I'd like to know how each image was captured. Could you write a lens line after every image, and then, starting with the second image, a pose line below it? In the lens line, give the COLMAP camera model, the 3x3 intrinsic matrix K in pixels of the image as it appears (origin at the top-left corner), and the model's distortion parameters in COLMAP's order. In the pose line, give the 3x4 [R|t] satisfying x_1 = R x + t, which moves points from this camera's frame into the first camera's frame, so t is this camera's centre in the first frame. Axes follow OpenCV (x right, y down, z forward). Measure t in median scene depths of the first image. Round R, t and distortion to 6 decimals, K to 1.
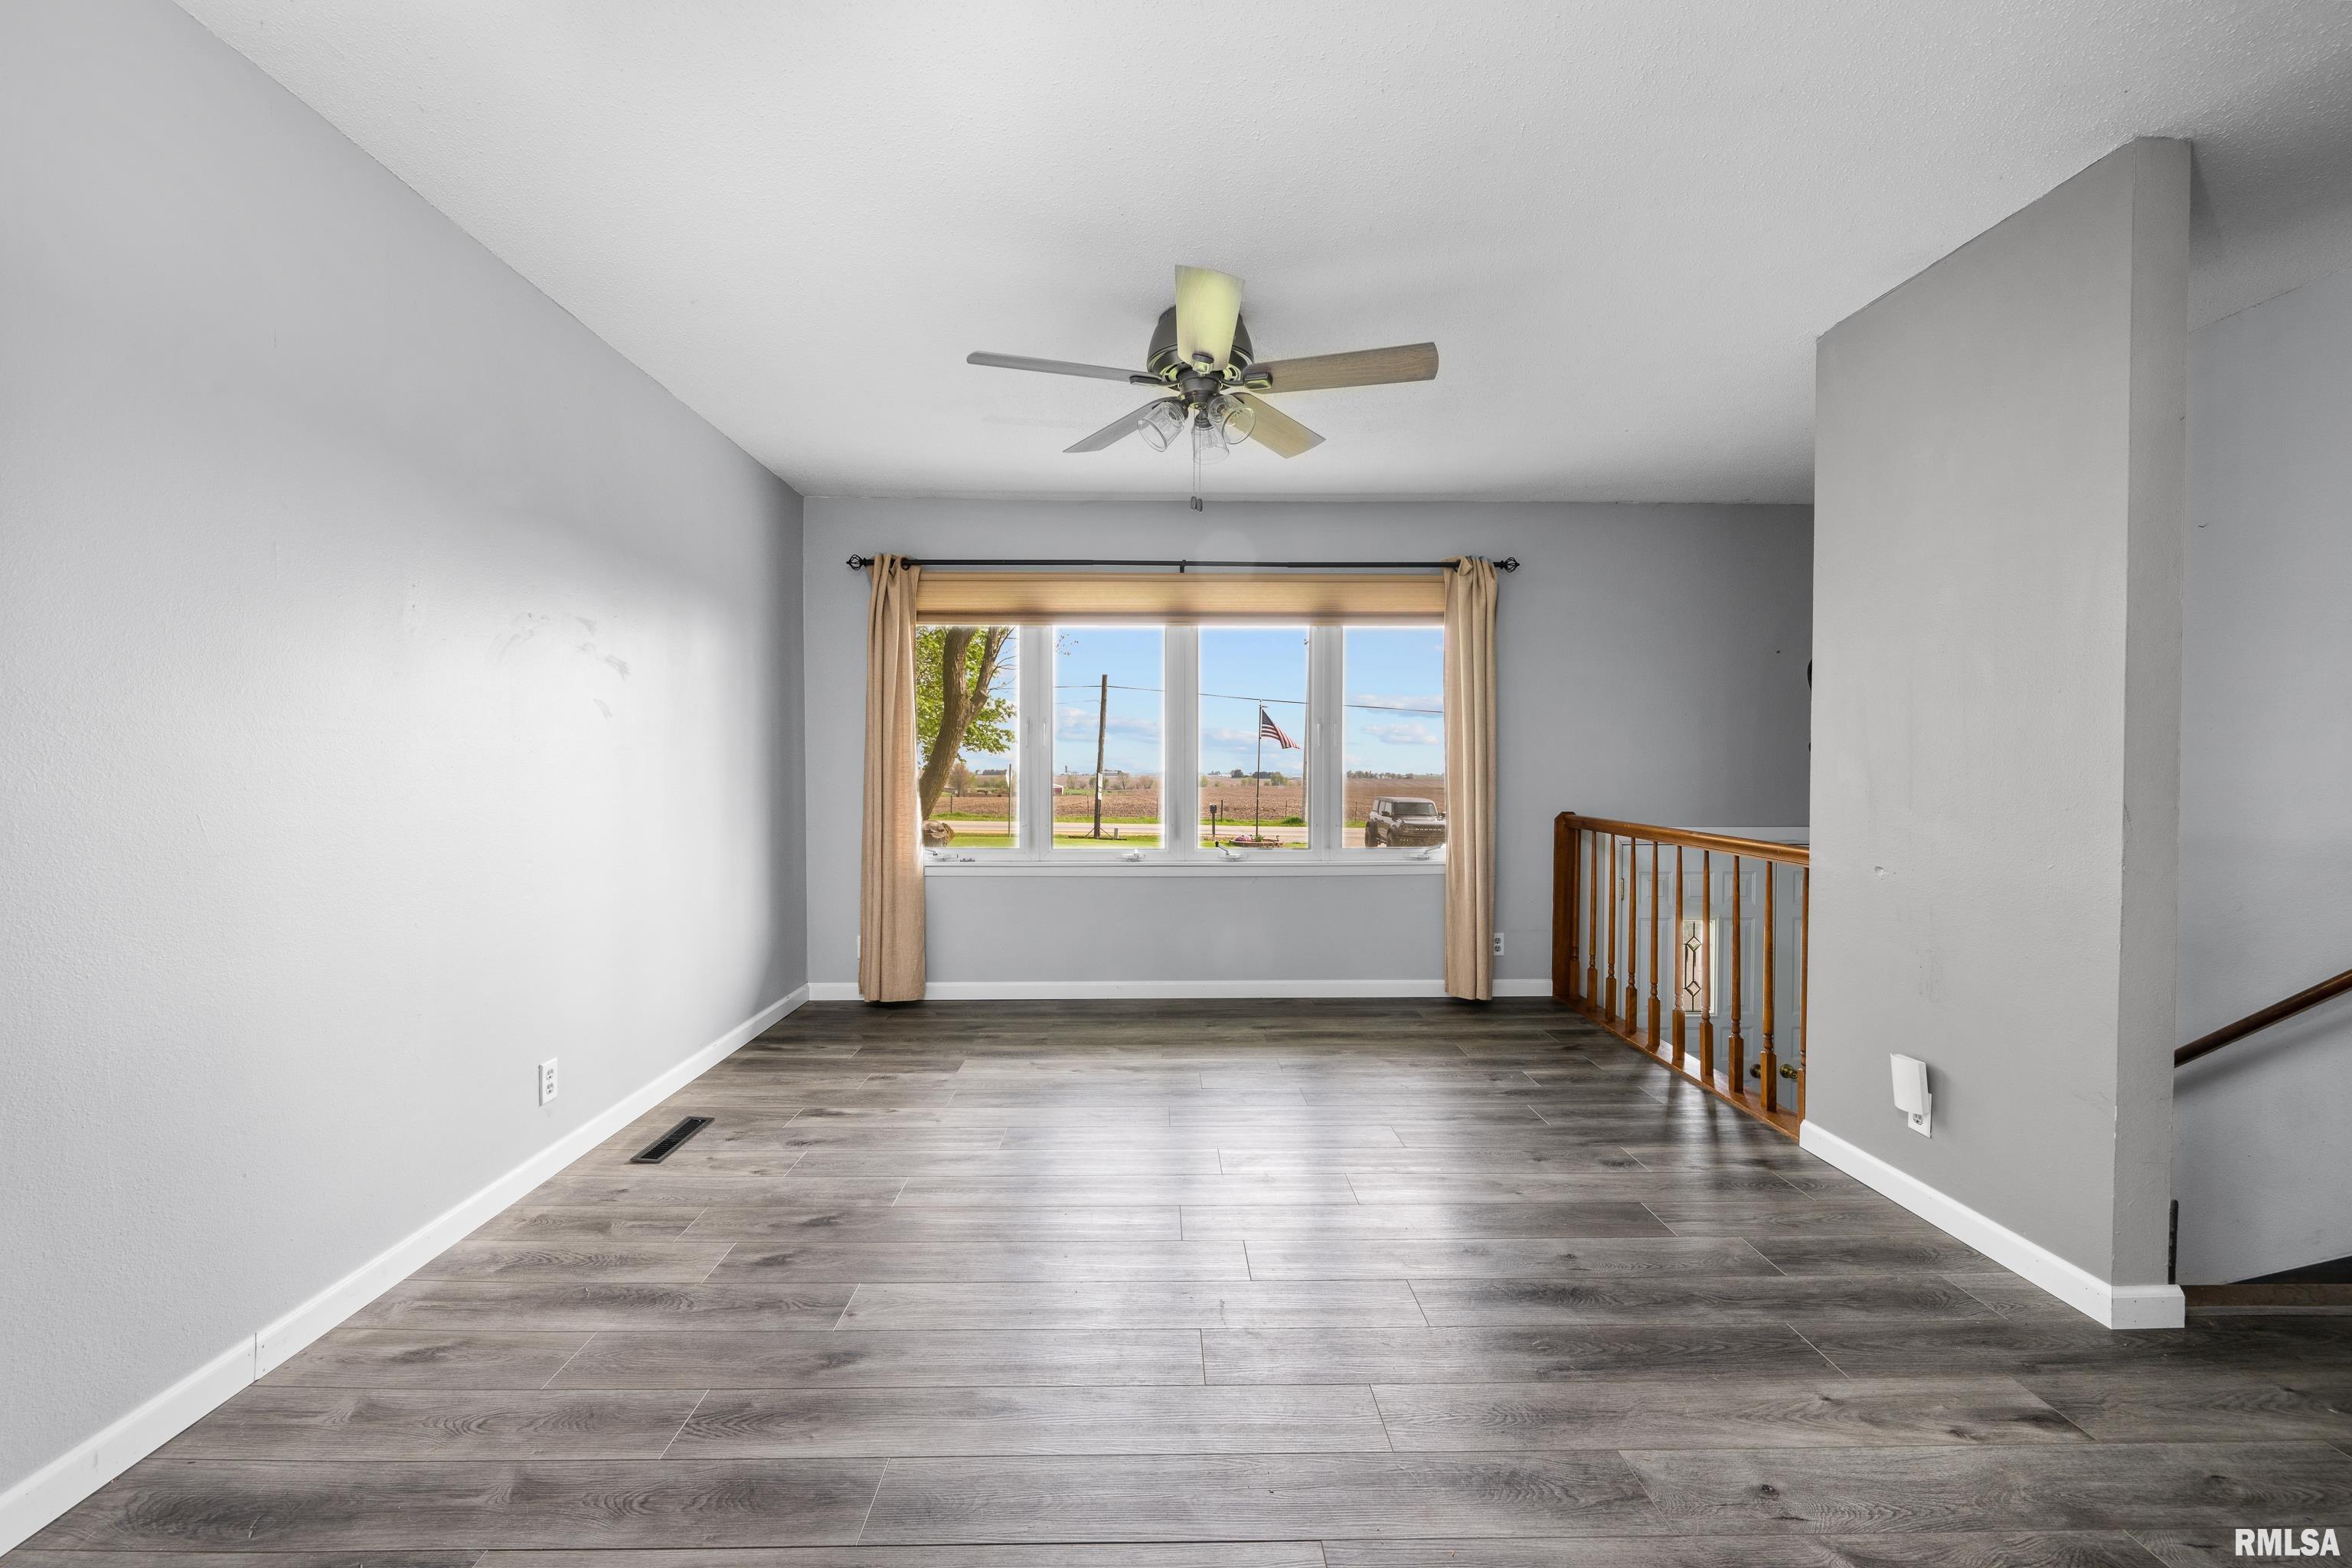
lens RADIAL K [[921.7, 0, 1183.5], [0, 921.7, 767.5], [0, 0, 1]] dist [0.000650, -0.000681]
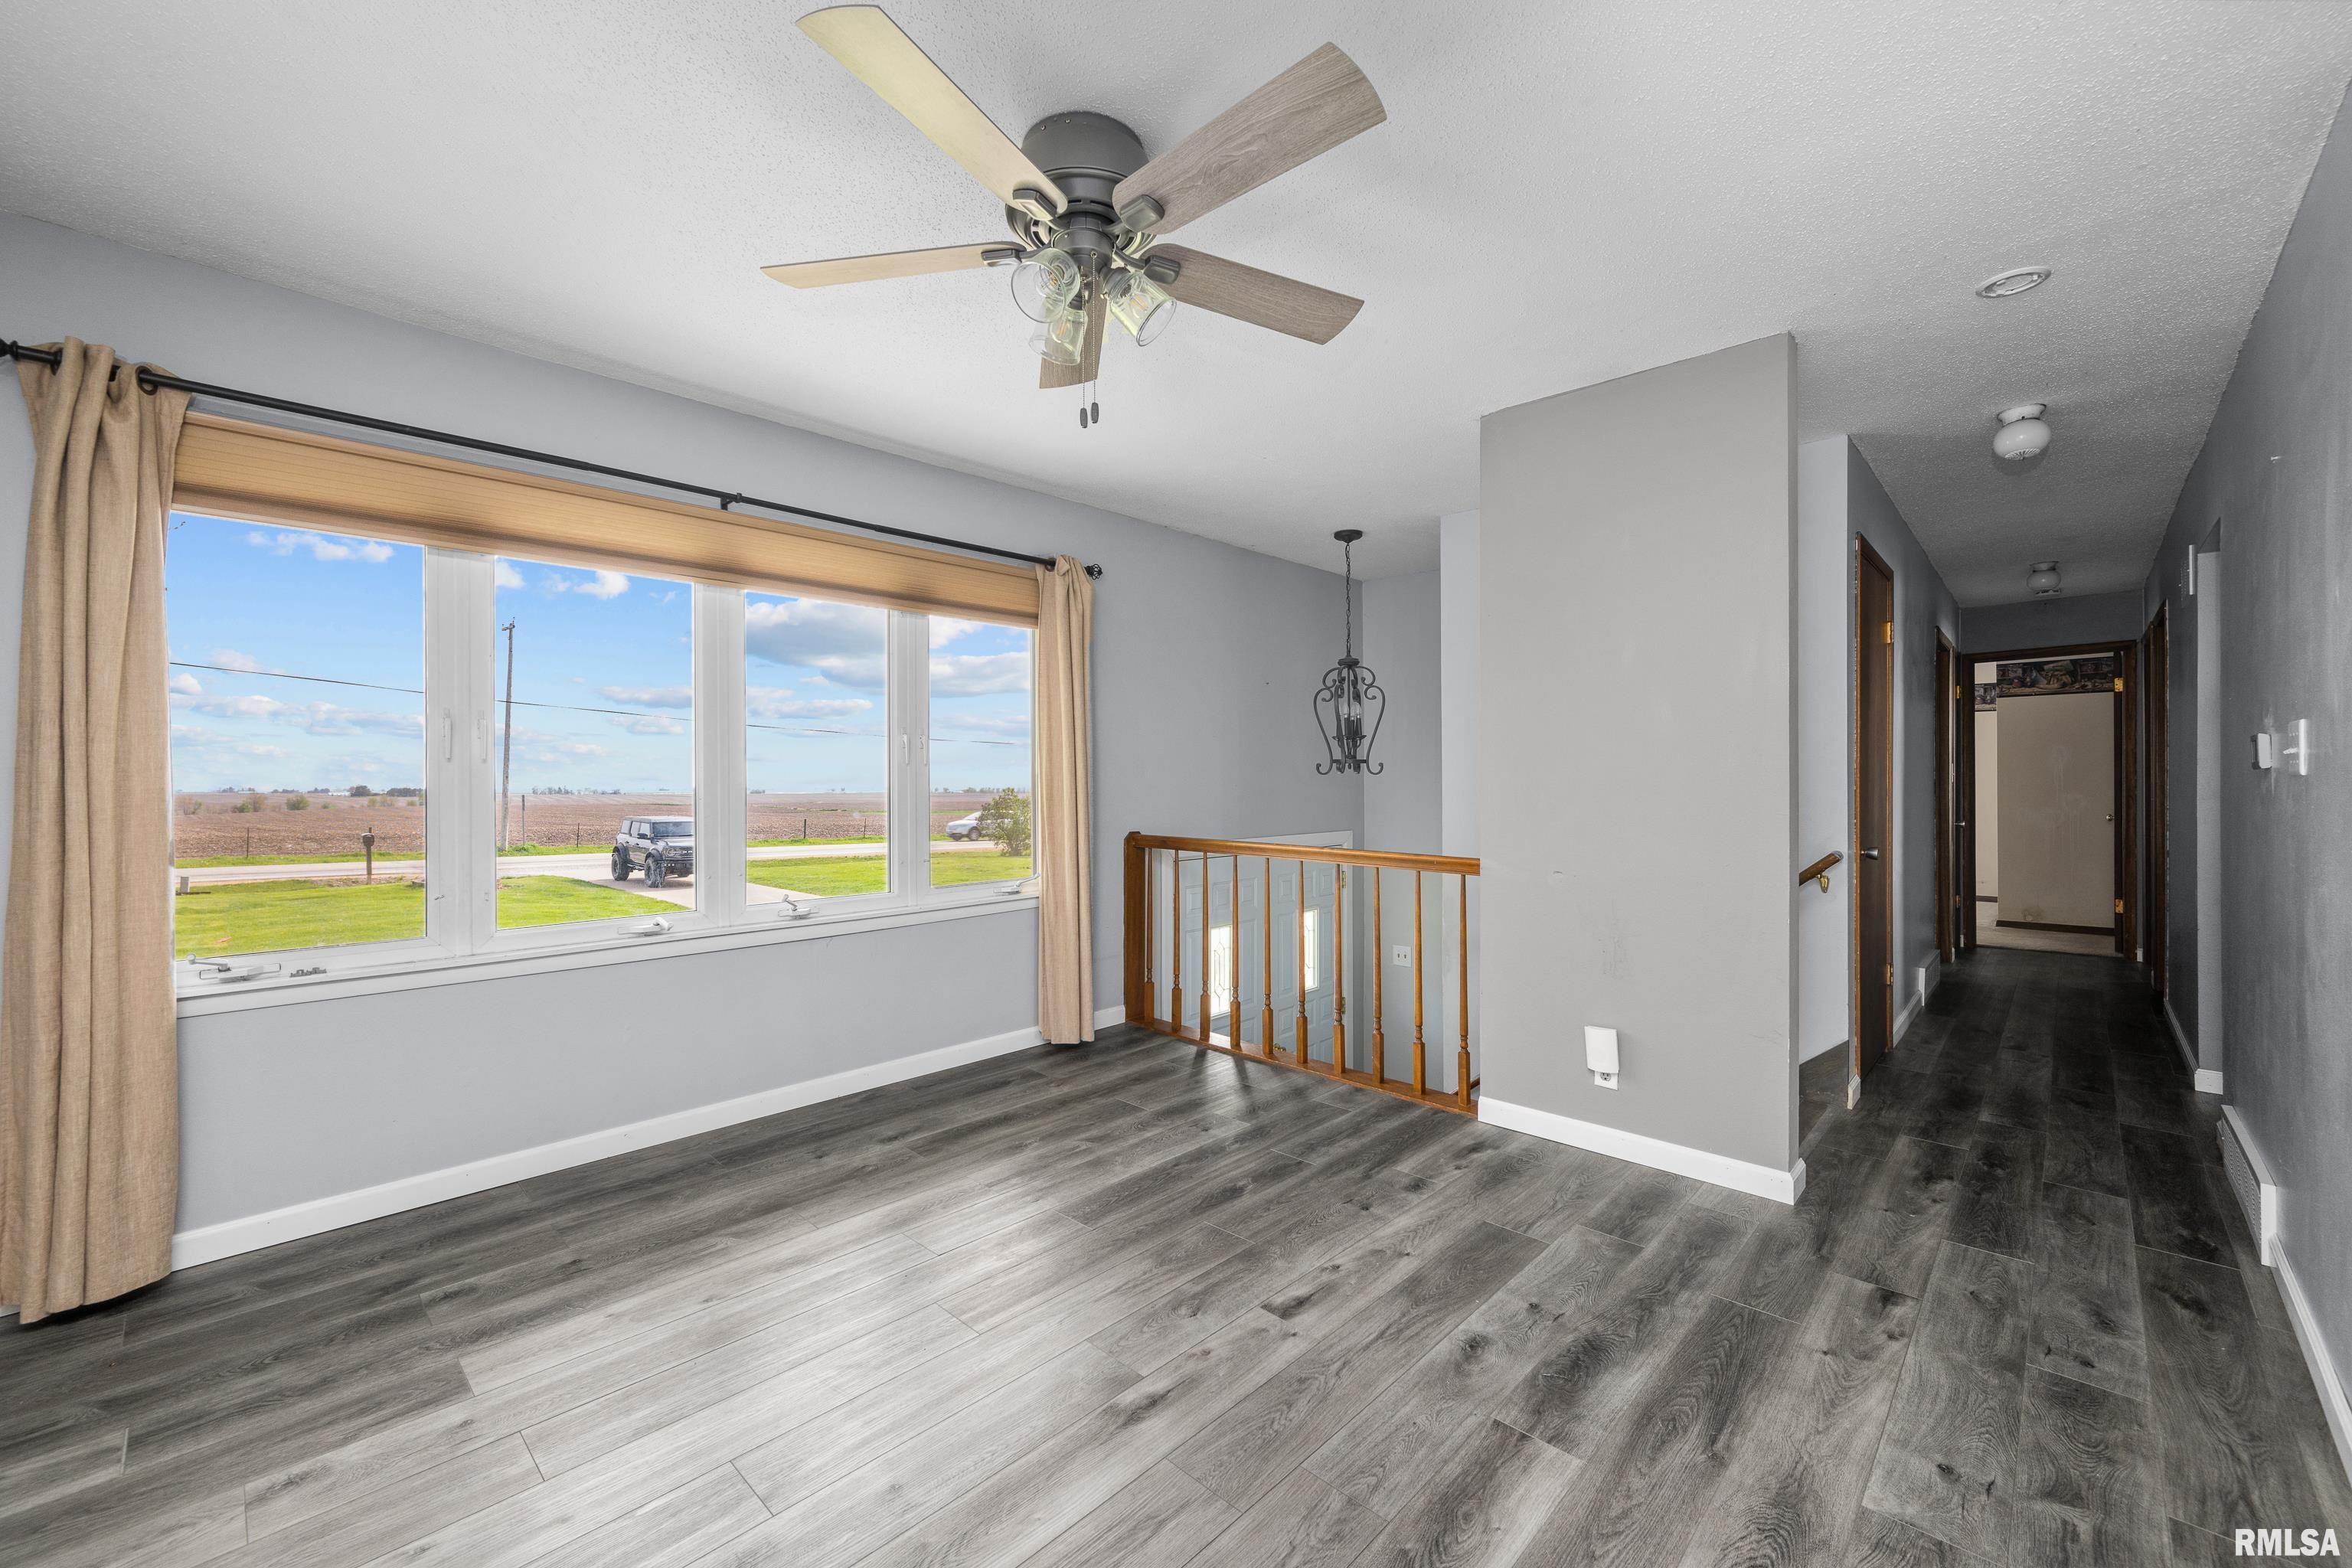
lens RADIAL K [[921.7, 0, 1160.9], [0, 921.7, 774.1], [0, 0, 1]] dist [0.000650, -0.000681]
pose [[0.721732, -0.000738, 0.692173, -0.255811], [0.005962, 0.999969, -0.005150, -0.008262], [-0.692147, 0.007844, 0.721714, 0.284857]]
